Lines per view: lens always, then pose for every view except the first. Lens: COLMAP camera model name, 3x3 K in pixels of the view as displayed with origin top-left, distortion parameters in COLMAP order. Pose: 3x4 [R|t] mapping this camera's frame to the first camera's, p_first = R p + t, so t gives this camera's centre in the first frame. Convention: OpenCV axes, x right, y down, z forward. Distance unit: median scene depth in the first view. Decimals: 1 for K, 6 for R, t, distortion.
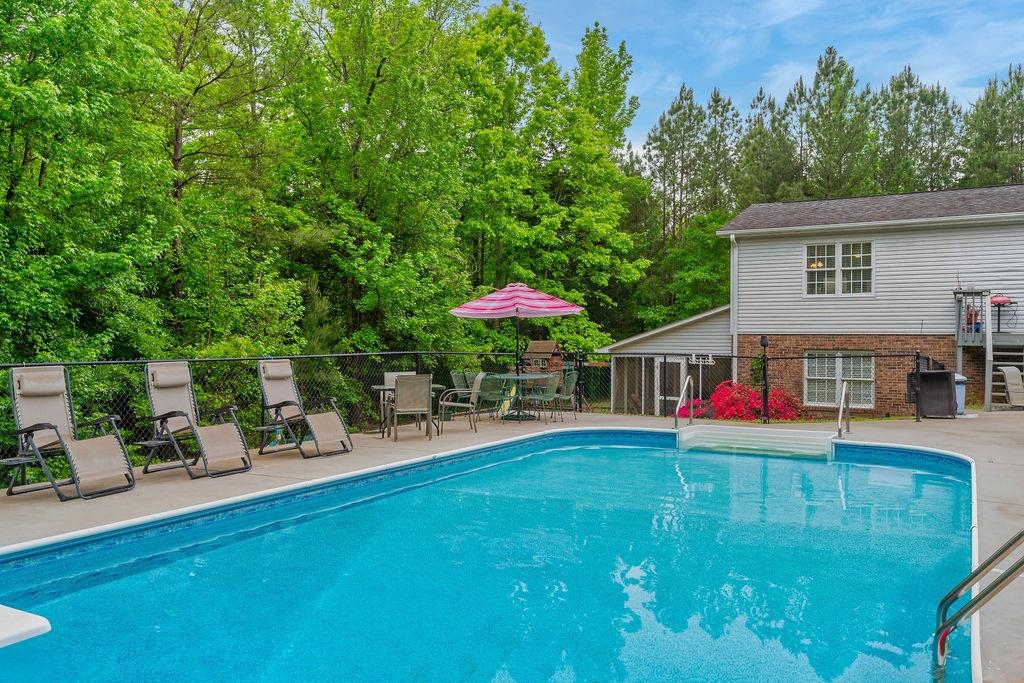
lens RADIAL K [[809.7, 0, 512.0], [0, 809.7, 341.5], [0, 0, 1]] dist [0.001277, -0.000383]
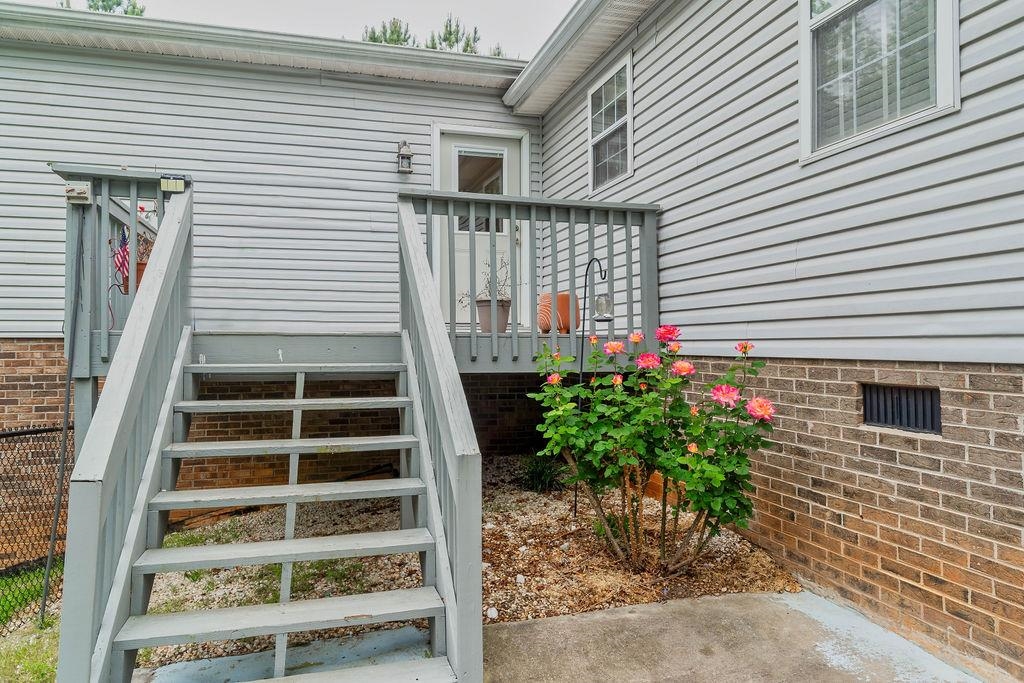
lens RADIAL K [[648.2, 0, 512.0], [0, 648.2, 341.5], [0, 0, 1]] dist [-0.020955, 0.000257]
pose [[0.684276, 0.007978, 0.729180, 0.237187], [0.010535, 0.999728, -0.020824, -0.000312], [-0.729147, 0.021931, 0.684005, 0.360633]]
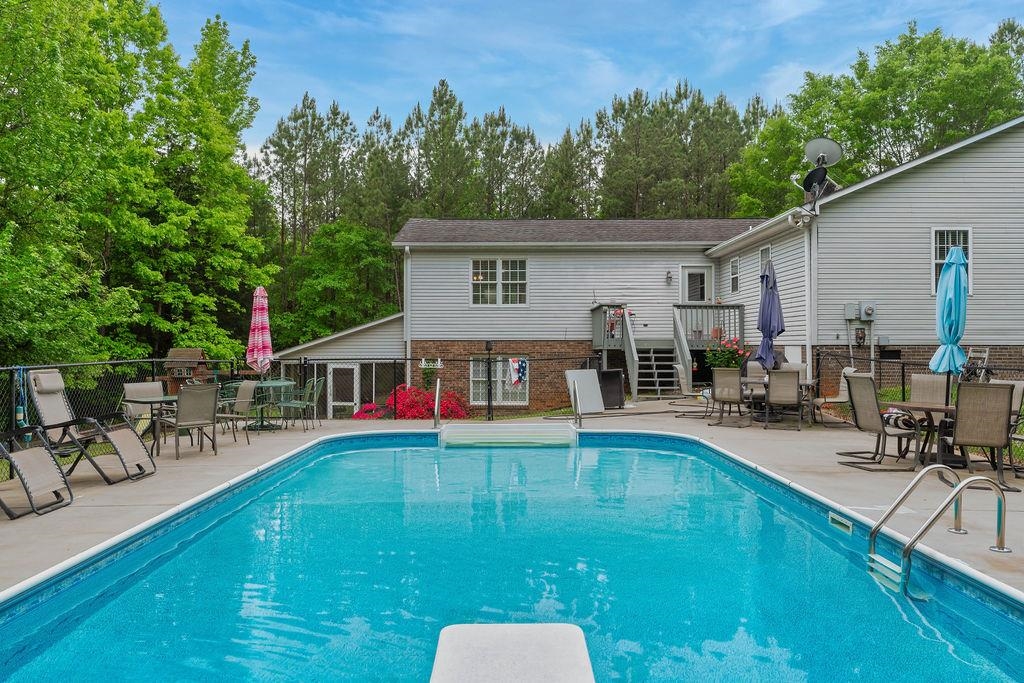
lens RADIAL K [[802.0, 0, 512.0], [0, 802.0, 341.5], [0, 0, 1]] dist [-0.005480, 0.002420]
pose [[0.866704, -0.002709, 0.498815, -0.079021], [0.007326, 0.999947, -0.007297, 0.000714], [-0.498769, 0.009979, 0.866678, 0.014219]]
